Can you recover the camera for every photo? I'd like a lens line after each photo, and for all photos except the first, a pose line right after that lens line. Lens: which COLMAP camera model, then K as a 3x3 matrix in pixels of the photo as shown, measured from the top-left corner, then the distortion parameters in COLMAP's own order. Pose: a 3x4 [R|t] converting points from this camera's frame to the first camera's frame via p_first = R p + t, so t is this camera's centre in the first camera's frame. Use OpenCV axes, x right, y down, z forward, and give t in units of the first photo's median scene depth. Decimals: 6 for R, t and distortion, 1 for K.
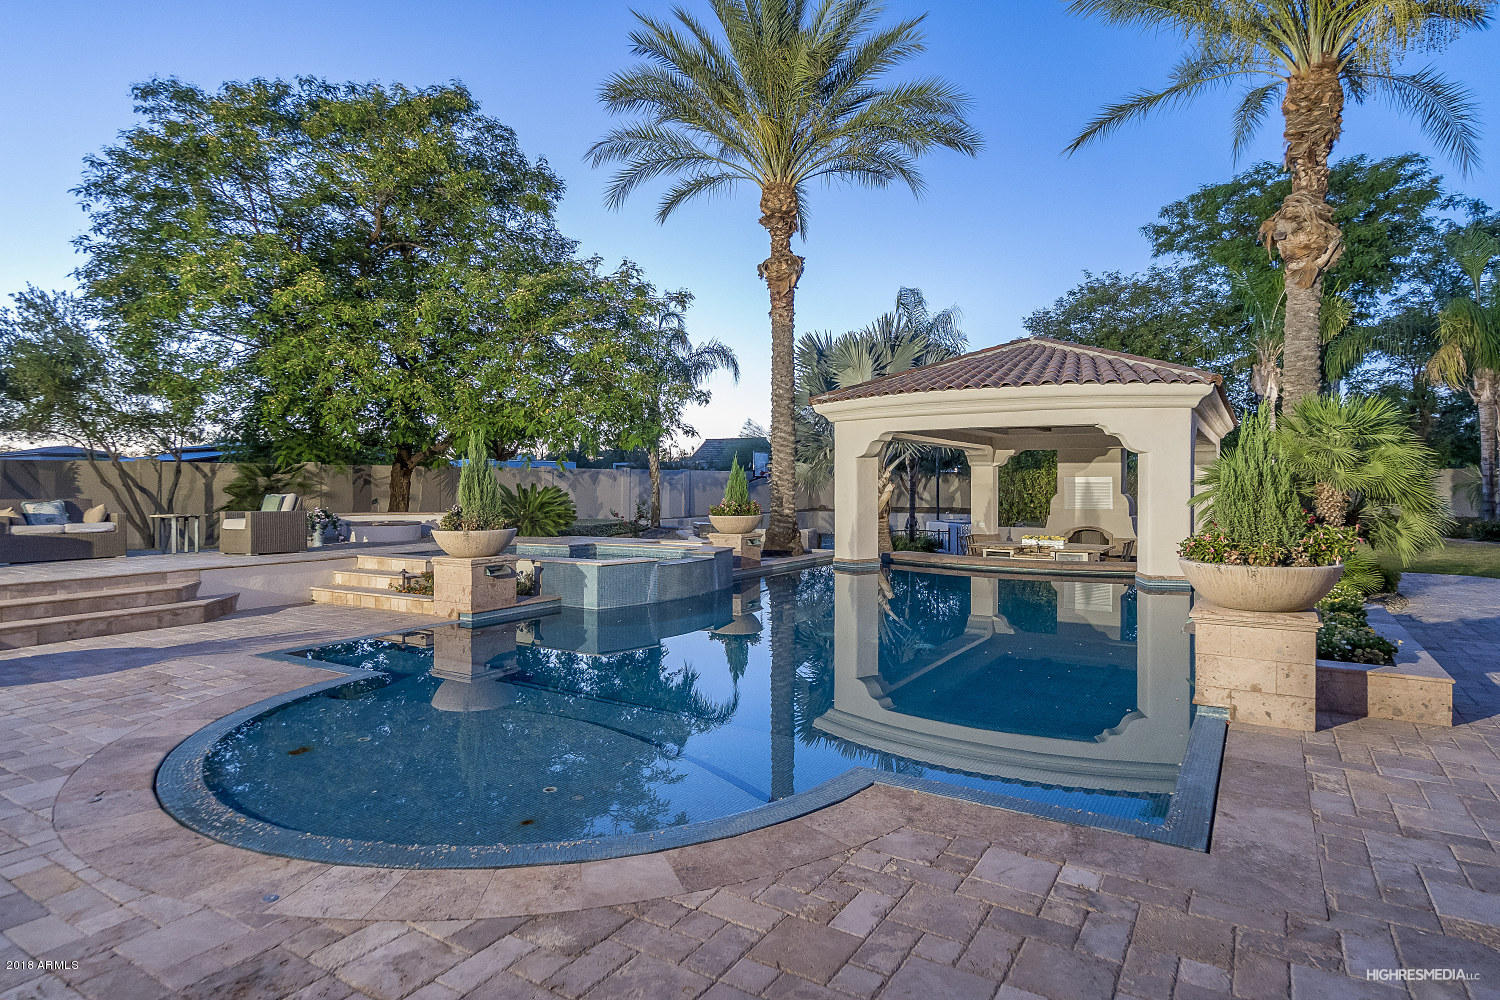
lens RADIAL K [[805.1, 0, 781.6], [0, 805.1, 488.0], [0, 0, 1]] dist [0.002345, -0.000132]
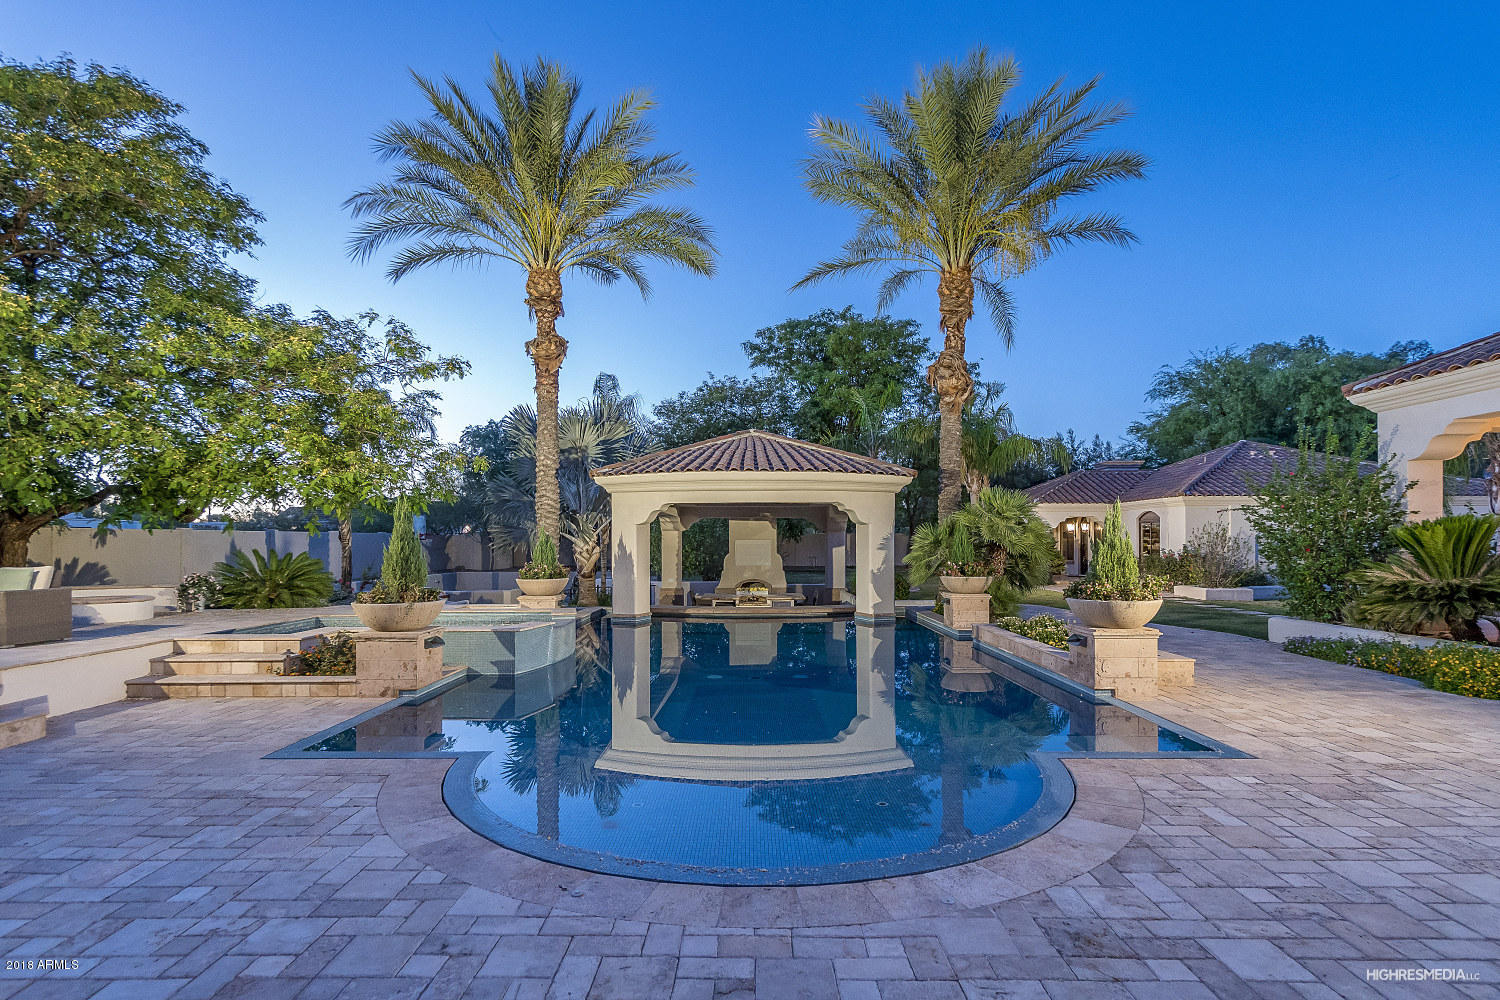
lens RADIAL K [[719.5, 0, 749.5], [0, 719.5, 539.7], [0, 0, 1]] dist [-0.000252, 0.000040]
pose [[0.864393, -0.000265, 0.502817, -0.275719], [0.005226, 0.999951, -0.008456, -0.007133], [-0.502790, 0.009937, 0.864352, 0.036715]]
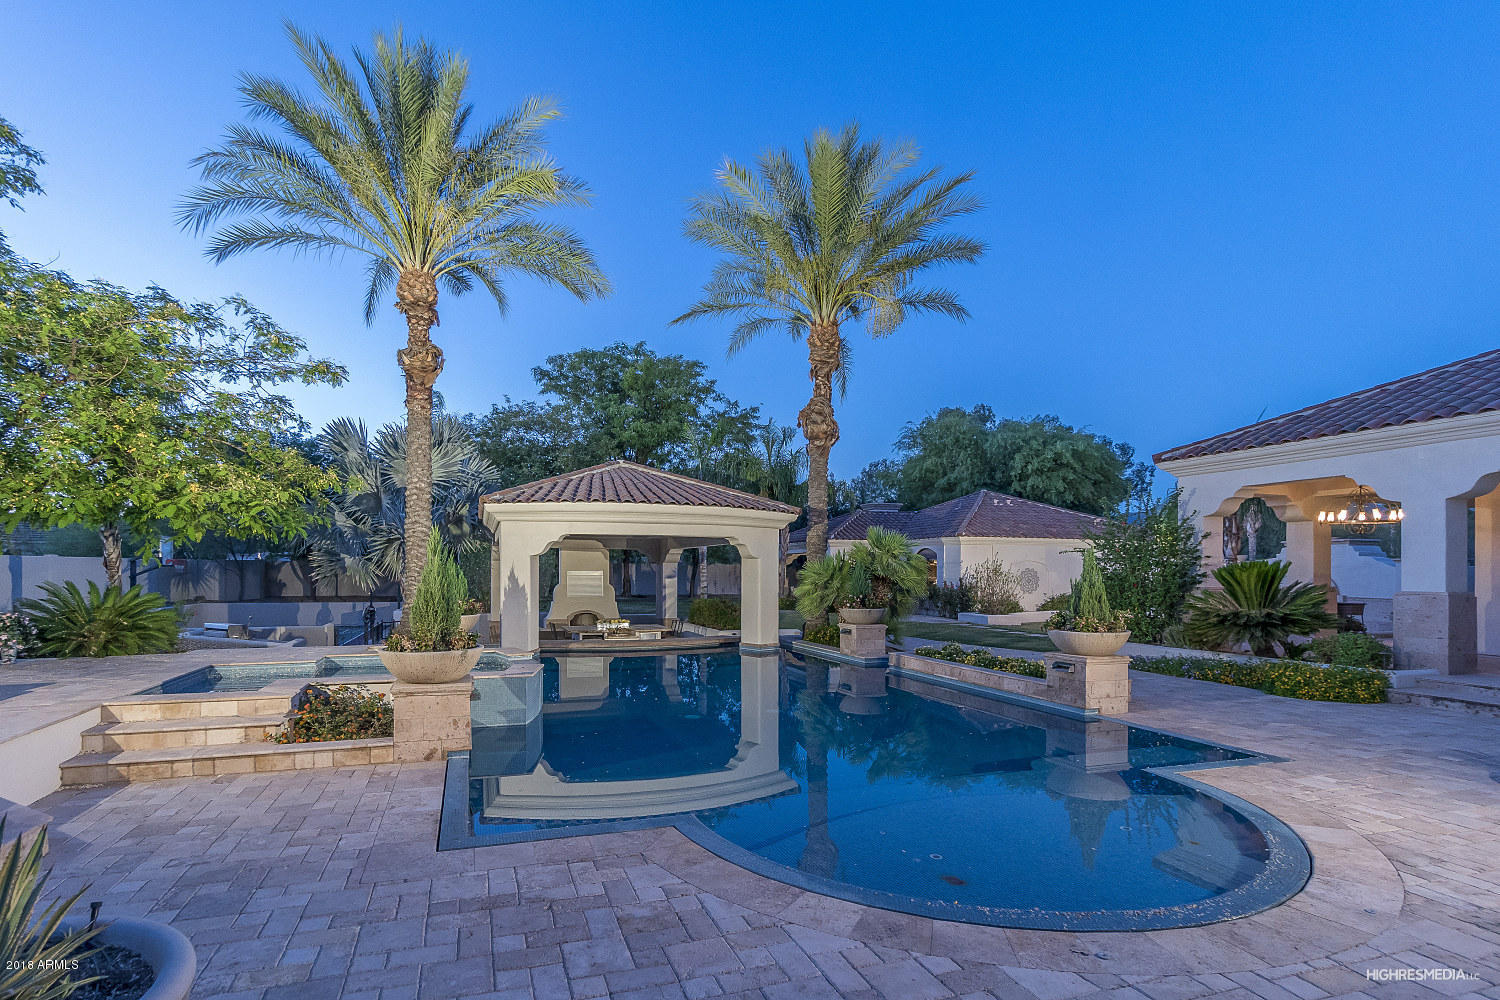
lens RADIAL K [[701.2, 0, 694.5], [0, 701.2, 571.0], [0, 0, 1]] dist [-0.002979, -0.000584]
pose [[0.674340, 0.003259, 0.738414, -0.443262], [-0.001666, 0.999994, -0.002892, -0.015002], [-0.738420, 0.000720, 0.674341, 0.199525]]
